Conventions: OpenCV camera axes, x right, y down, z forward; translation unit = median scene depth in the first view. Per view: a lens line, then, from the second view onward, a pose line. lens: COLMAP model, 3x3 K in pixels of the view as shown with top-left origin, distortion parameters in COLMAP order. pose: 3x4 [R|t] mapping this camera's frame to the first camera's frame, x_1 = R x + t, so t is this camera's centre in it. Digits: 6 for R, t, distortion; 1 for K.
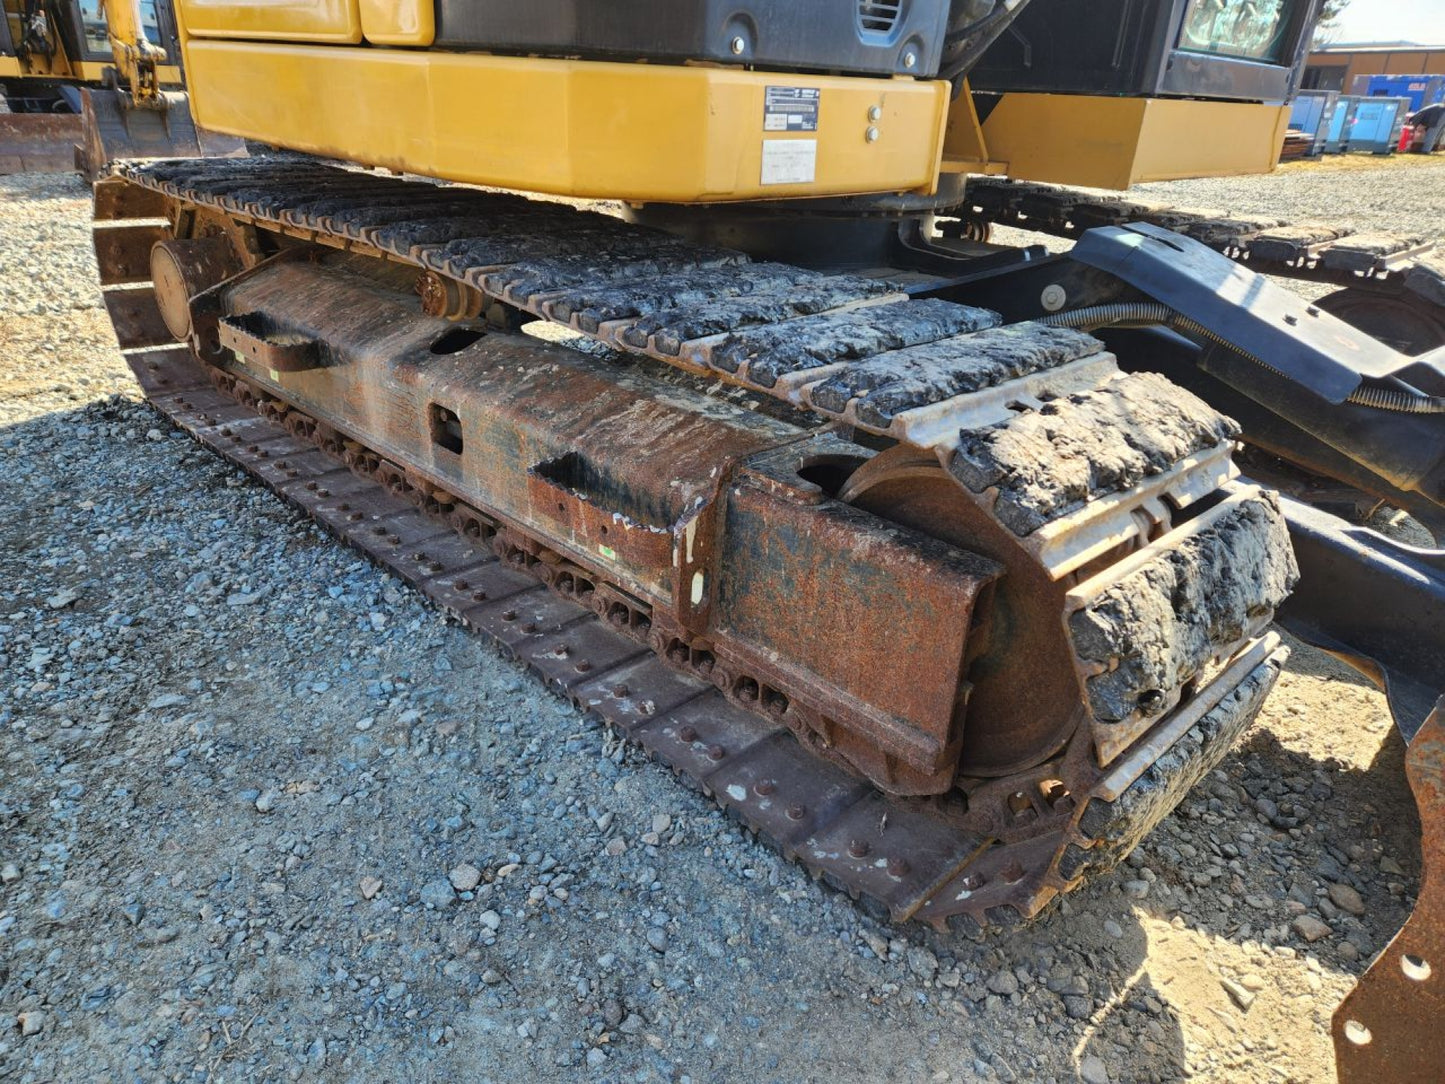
lens RADIAL K [[960.1, 0, 726.7], [0, 960.1, 536.1], [0, 0, 1]] dist [0.075720, -0.060976]
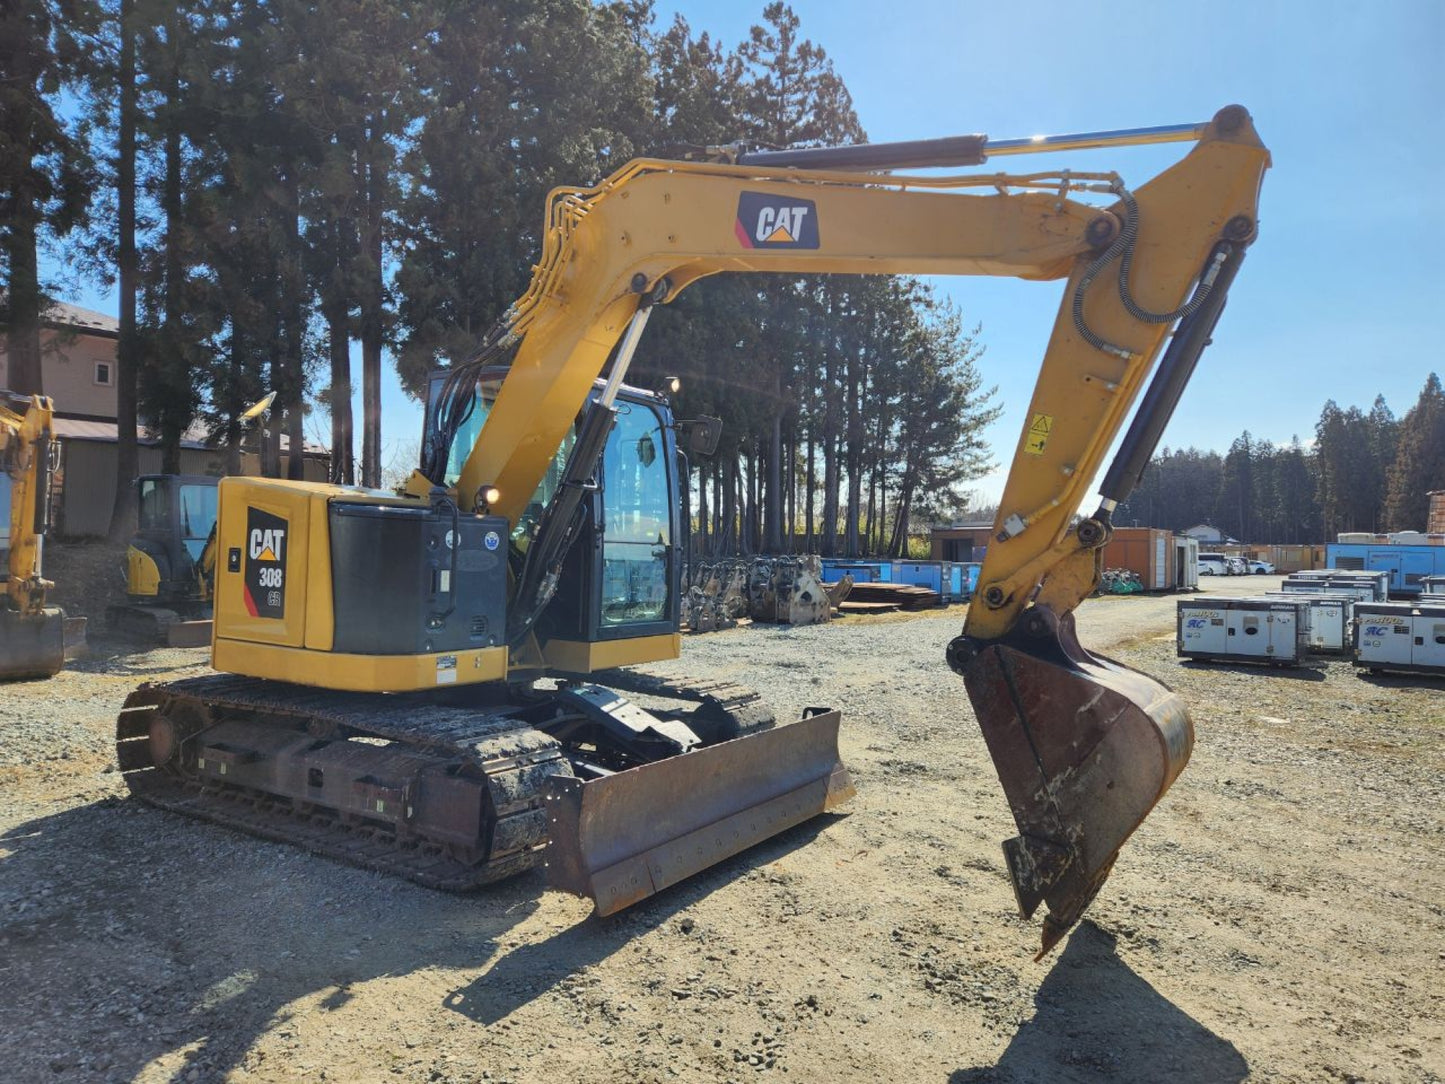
lens RADIAL K [[960.1, 0, 726.7], [0, 960.1, 536.1], [0, 0, 1]] dist [0.075720, -0.060976]
pose [[0.976642, -0.018583, 0.214069, 0.233644], [0.107908, 0.903933, -0.413837, 0.494521], [-0.185814, 0.427270, 0.884824, -1.759771]]
